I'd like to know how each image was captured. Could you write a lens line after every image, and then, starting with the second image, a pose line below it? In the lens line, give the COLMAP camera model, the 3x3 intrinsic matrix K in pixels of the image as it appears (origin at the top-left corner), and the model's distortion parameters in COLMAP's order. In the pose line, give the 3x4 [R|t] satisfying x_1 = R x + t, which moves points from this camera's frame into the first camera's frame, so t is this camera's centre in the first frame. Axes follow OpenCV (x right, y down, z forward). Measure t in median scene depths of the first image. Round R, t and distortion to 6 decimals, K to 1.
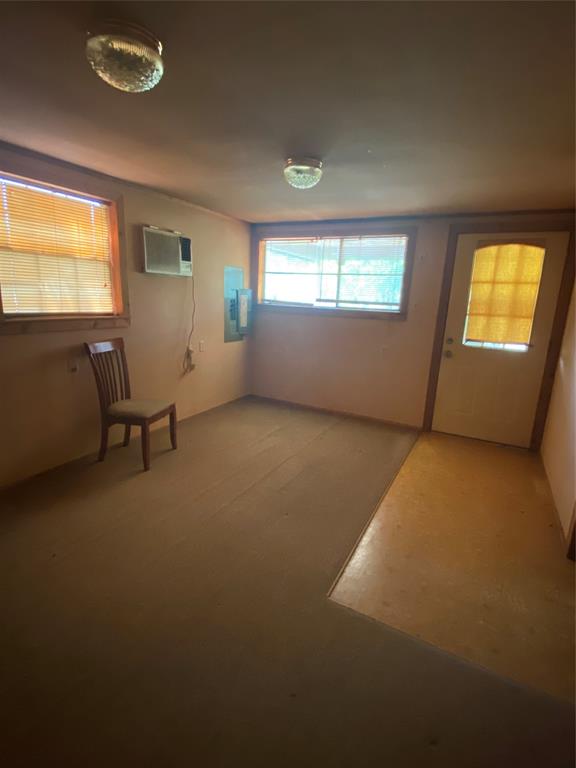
lens RADIAL K [[377.7, 0, 288.0], [0, 377.7, 384.0], [0, 0, 1]] dist [0.001168, 0.000208]
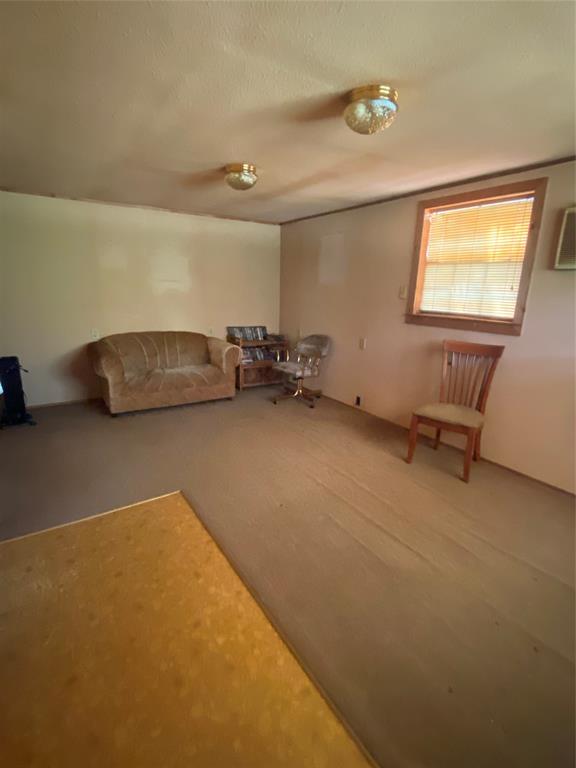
lens RADIAL K [[377.7, 0, 288.0], [0, 377.7, 384.0], [0, 0, 1]] dist [0.001168, 0.000208]
pose [[-0.478293, 0.182559, -0.859016, 0.647742], [-0.234886, 0.915926, 0.325436, -0.235887], [0.846206, 0.357425, -0.395200, 1.060581]]
